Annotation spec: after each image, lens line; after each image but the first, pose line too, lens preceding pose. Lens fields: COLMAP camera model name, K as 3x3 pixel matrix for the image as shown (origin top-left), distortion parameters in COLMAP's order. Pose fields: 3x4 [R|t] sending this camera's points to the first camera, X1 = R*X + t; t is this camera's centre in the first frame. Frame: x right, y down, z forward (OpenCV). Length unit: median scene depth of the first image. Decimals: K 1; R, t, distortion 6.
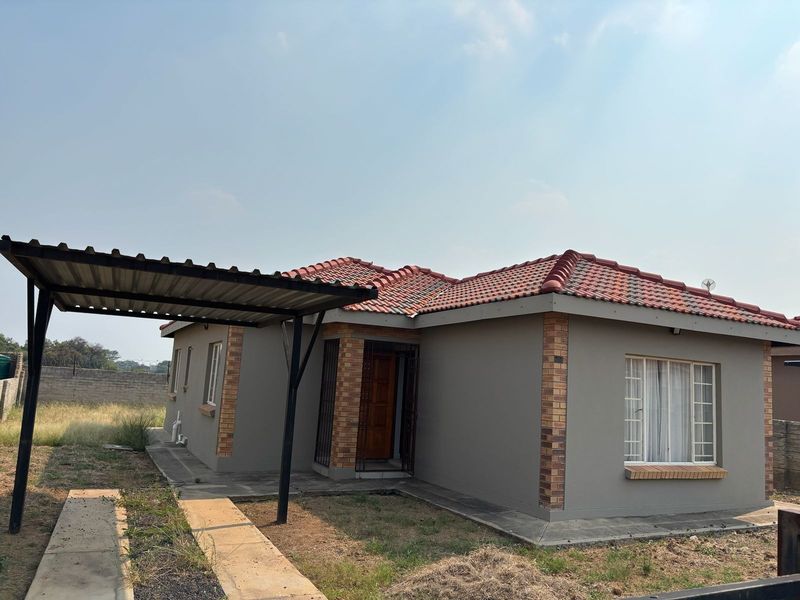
lens RADIAL K [[603.3, 0, 401.3], [0, 603.3, 302.4], [0, 0, 1]] dist [0.043119, -0.053347]
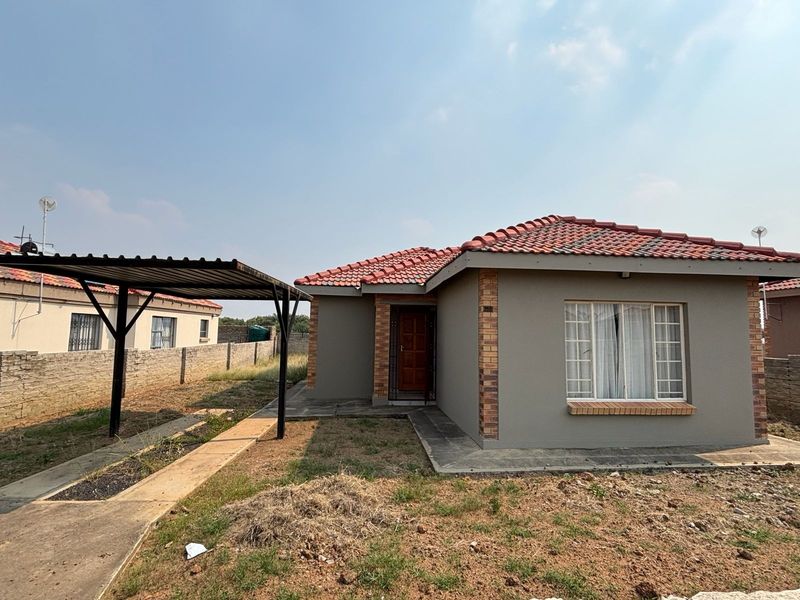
lens RADIAL K [[388.9, 0, 399.5], [0, 388.9, 294.5], [0, 0, 1]] dist [-0.011881, -0.000363]
pose [[0.921039, -0.079420, -0.381286, 0.337946], [0.087458, 0.996161, 0.003770, 0.043327], [0.379523, -0.036818, 0.924449, 0.226116]]
